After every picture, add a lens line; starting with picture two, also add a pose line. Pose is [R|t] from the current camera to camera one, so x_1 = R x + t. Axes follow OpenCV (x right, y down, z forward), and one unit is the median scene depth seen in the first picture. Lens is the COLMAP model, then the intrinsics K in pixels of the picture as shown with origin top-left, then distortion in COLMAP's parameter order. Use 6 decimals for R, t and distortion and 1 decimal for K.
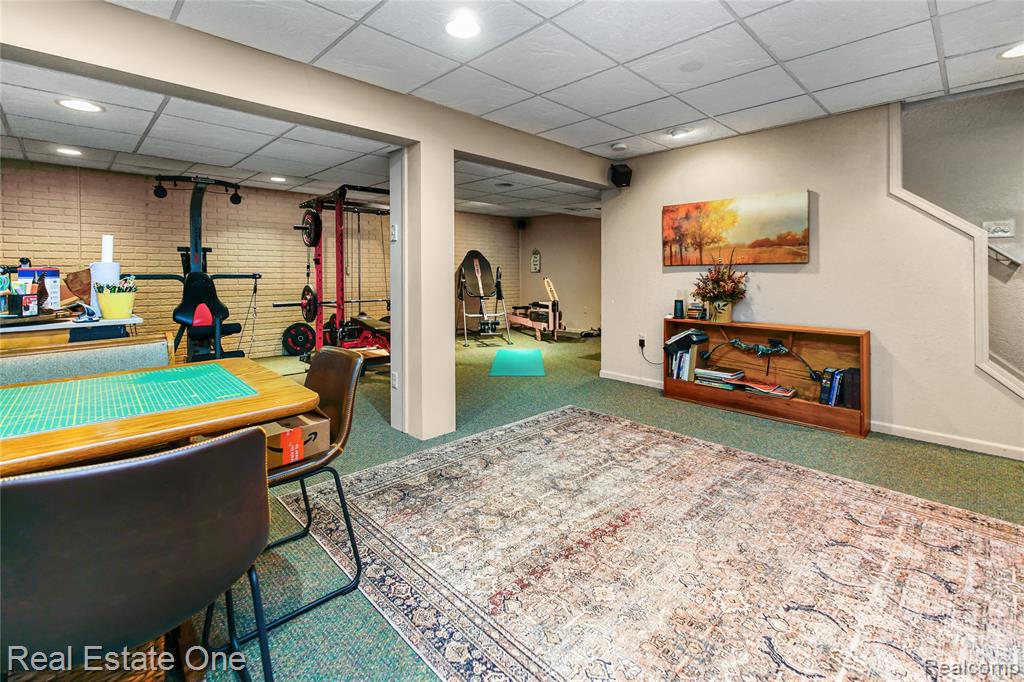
lens RADIAL K [[456.0, 0, 512.6], [0, 456.0, 266.0], [0, 0, 1]] dist [0.004433, 0.000525]
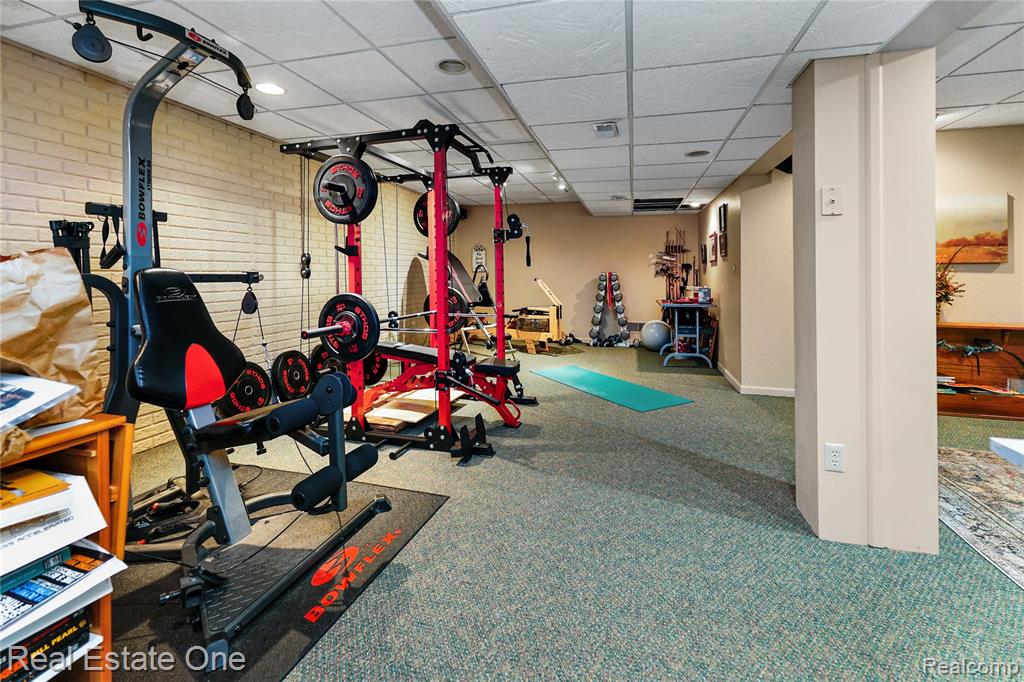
lens RADIAL K [[456.0, 0, 512.6], [0, 456.0, 266.0], [0, 0, 1]] dist [0.004433, 0.000525]
pose [[0.863106, 0.009181, 0.504940, -0.608482], [-0.008650, 0.999957, -0.003397, 0.009934], [-0.504949, -0.001436, 0.863148, 0.469300]]
